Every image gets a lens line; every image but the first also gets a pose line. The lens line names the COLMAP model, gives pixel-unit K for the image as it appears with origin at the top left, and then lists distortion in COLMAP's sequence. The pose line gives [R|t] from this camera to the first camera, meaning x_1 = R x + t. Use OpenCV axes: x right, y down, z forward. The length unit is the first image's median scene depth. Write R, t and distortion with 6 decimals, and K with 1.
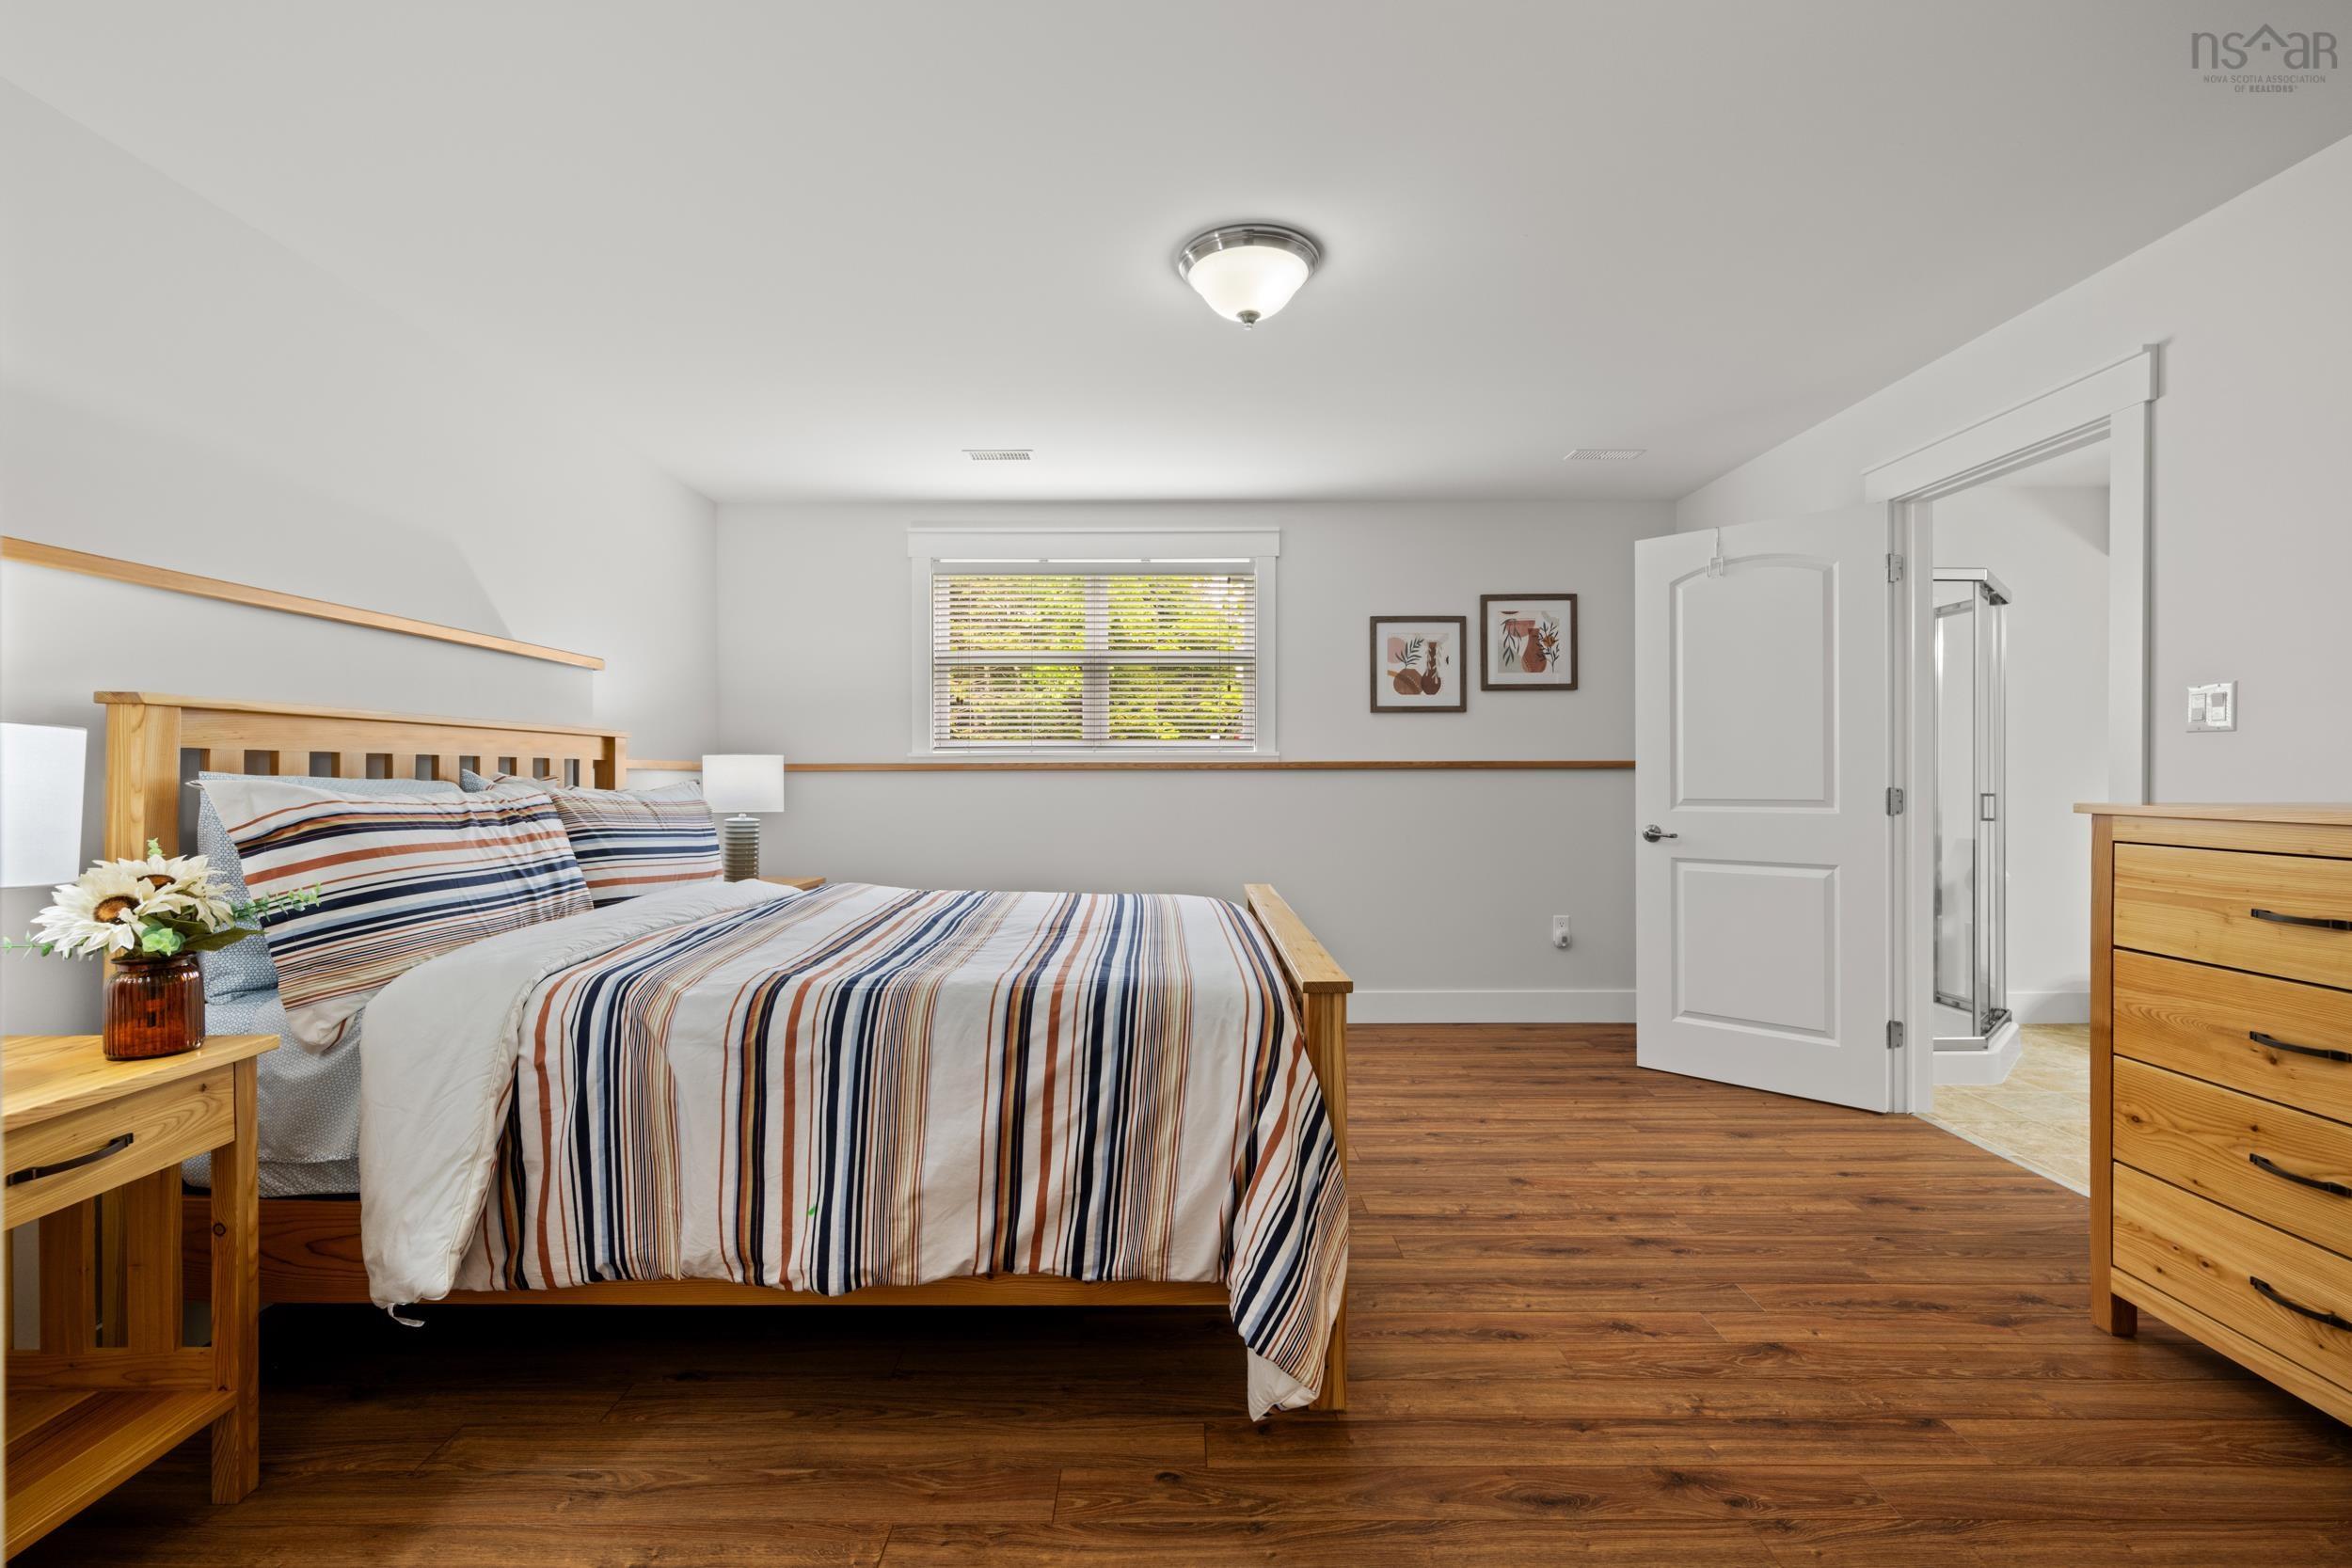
lens RADIAL K [[1031.0, 0, 1177.2], [0, 1031.0, 771.1], [0, 0, 1]] dist [-0.000813, 0.000832]
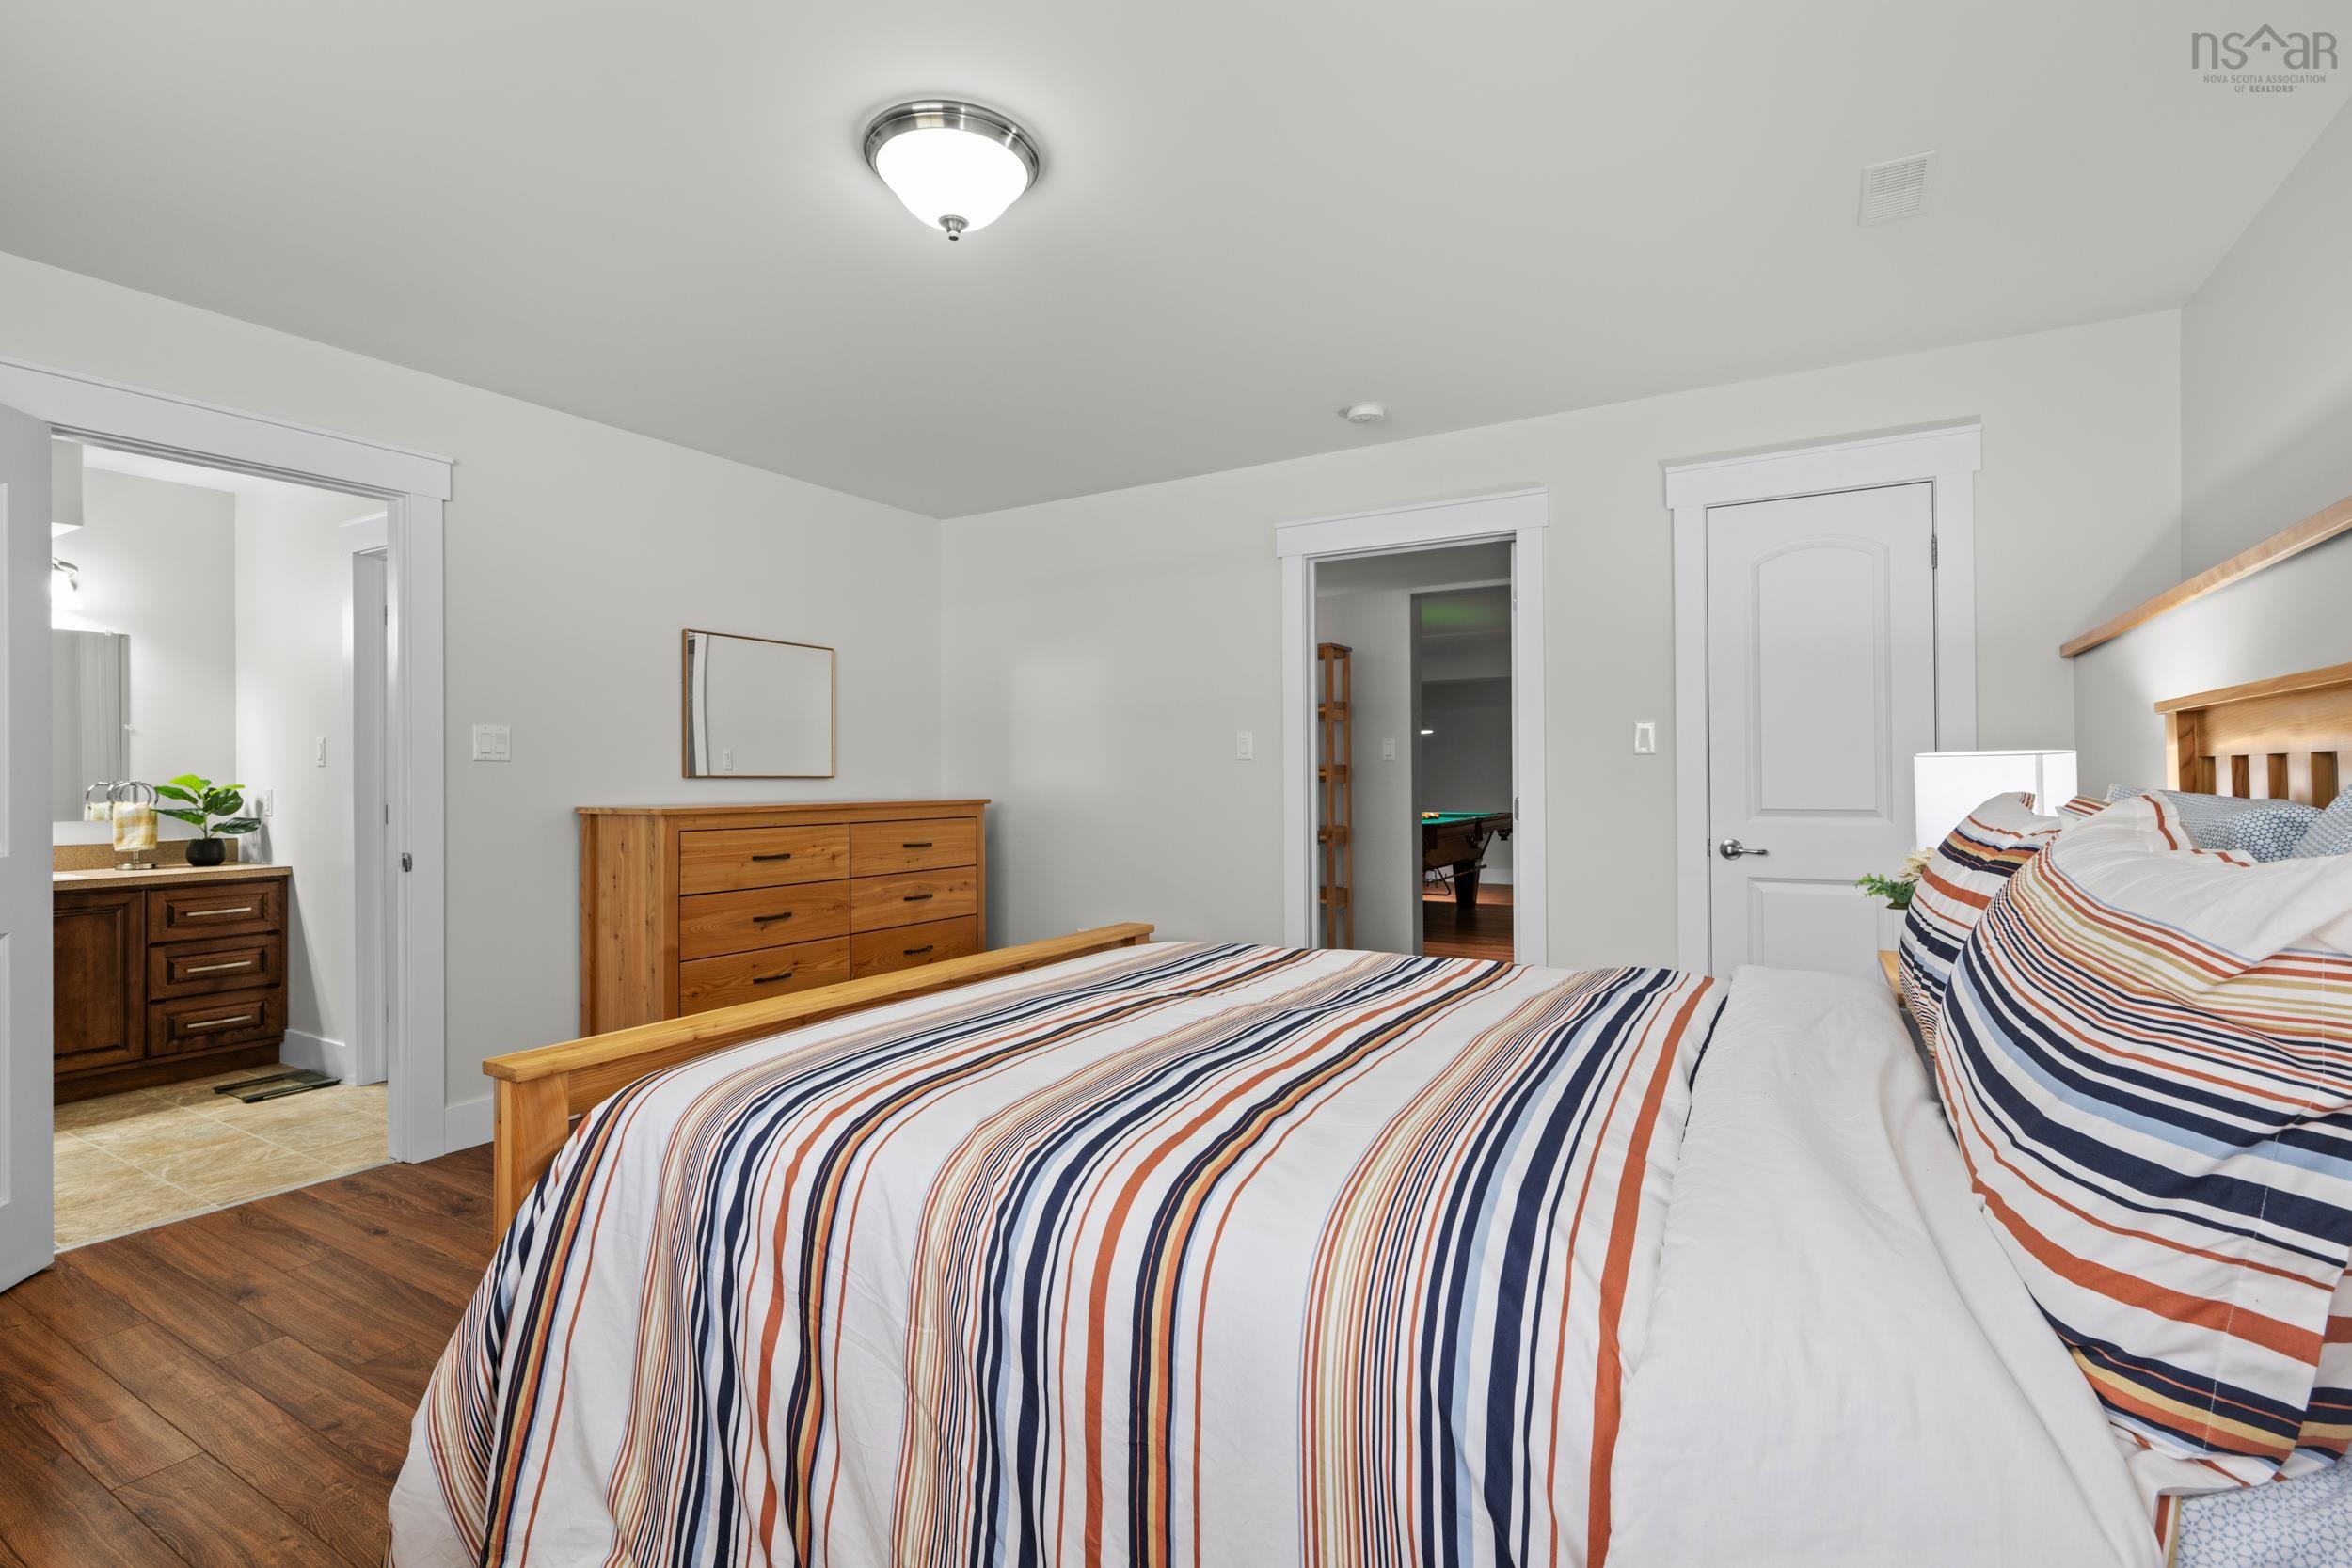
lens RADIAL K [[1031.0, 0, 1182.1], [0, 1031.0, 779.2], [0, 0, 1]] dist [-0.000813, 0.000832]
pose [[-0.863808, 0.005046, 0.503796, -0.423999], [0.002335, 0.999979, -0.006012, -0.001528], [-0.503816, -0.004017, -0.863801, 1.430230]]
